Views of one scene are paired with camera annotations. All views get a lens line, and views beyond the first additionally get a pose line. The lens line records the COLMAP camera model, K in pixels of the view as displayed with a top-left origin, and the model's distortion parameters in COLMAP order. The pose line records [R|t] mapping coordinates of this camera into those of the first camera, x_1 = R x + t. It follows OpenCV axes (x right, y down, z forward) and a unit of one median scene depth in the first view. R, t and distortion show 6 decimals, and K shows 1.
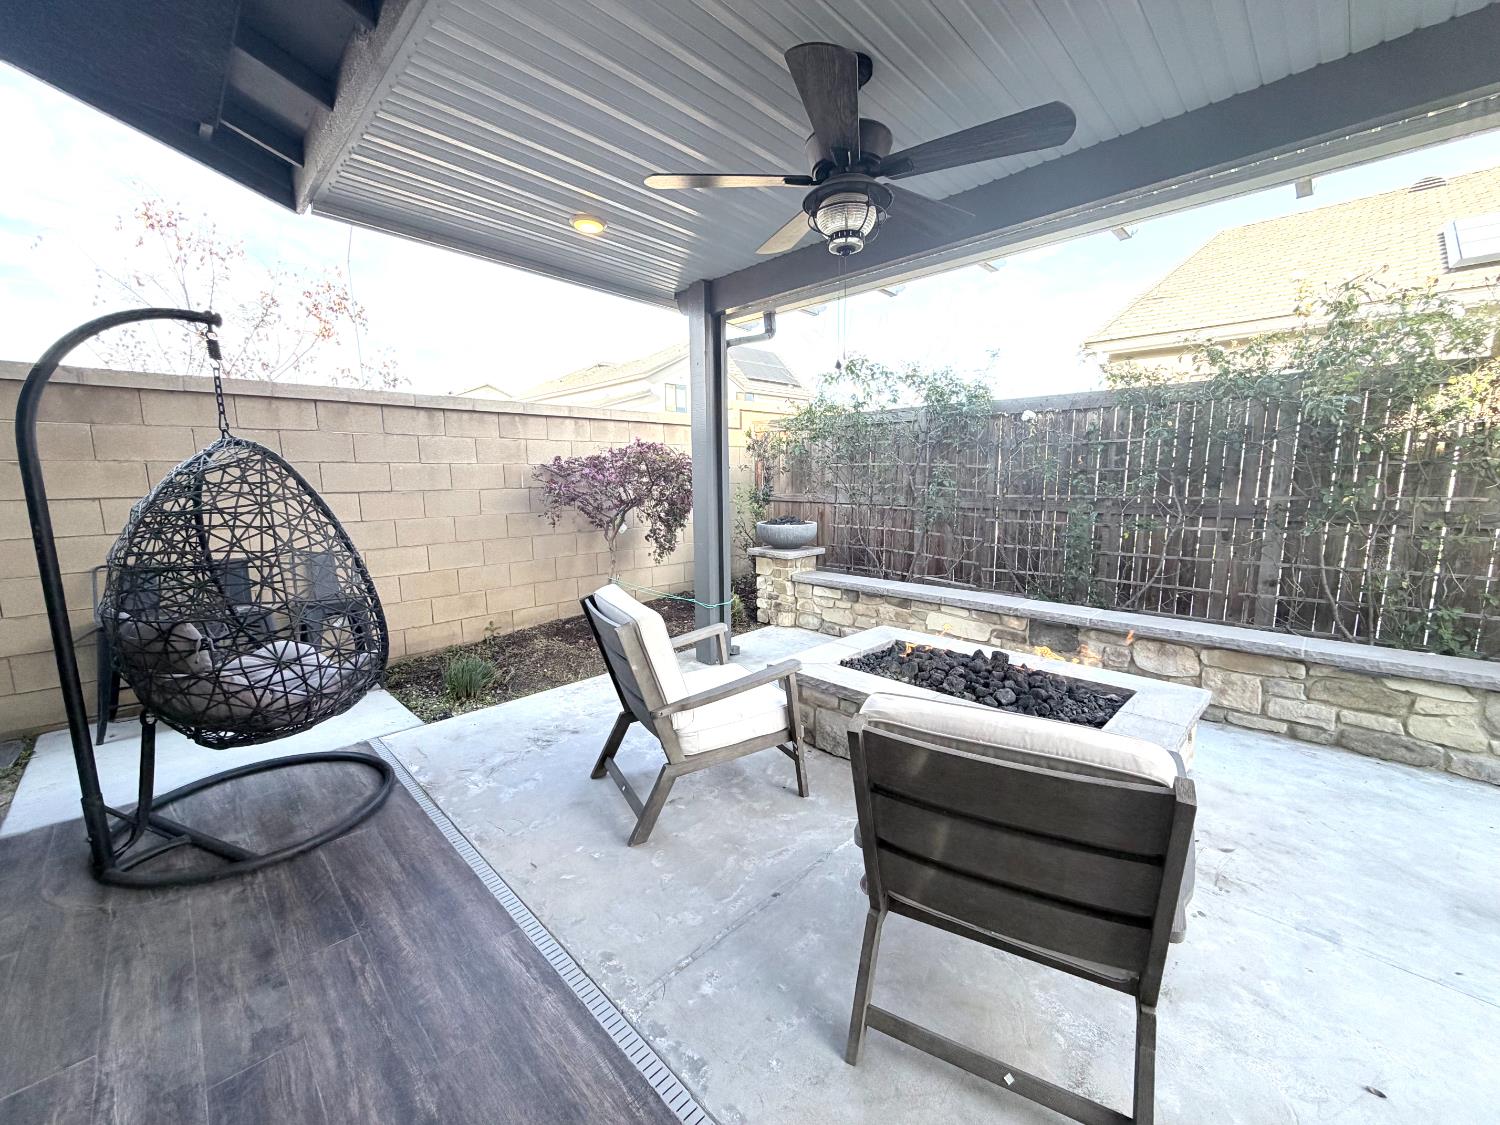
lens RADIAL K [[597.4, 0, 755.2], [0, 597.4, 564.9], [0, 0, 1]] dist [0.000423, 0.000018]
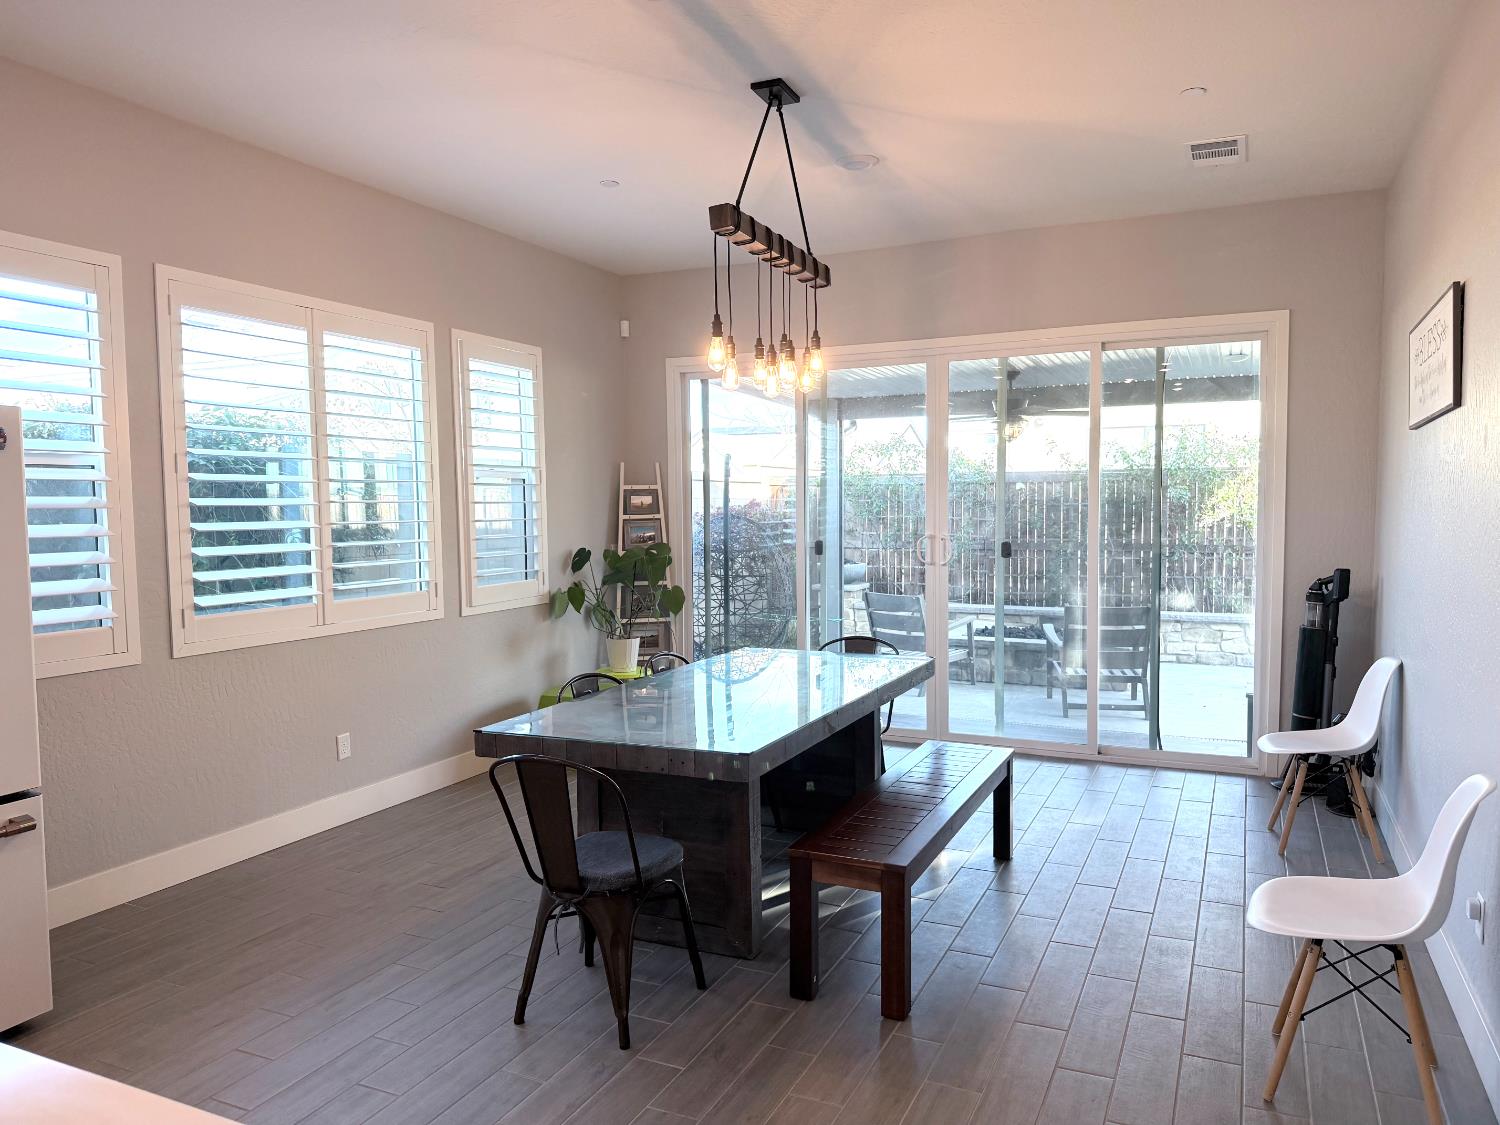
lens RADIAL K [[1059.2, 0, 748.9], [0, 1059.2, 567.2], [0, 0, 1]] dist [0.028661, -0.005757]
pose [[0.941106, -0.016469, 0.337709, -1.378523], [0.047390, 0.995379, -0.083521, 0.177482], [-0.334773, 0.094606, 0.937538, -1.576539]]
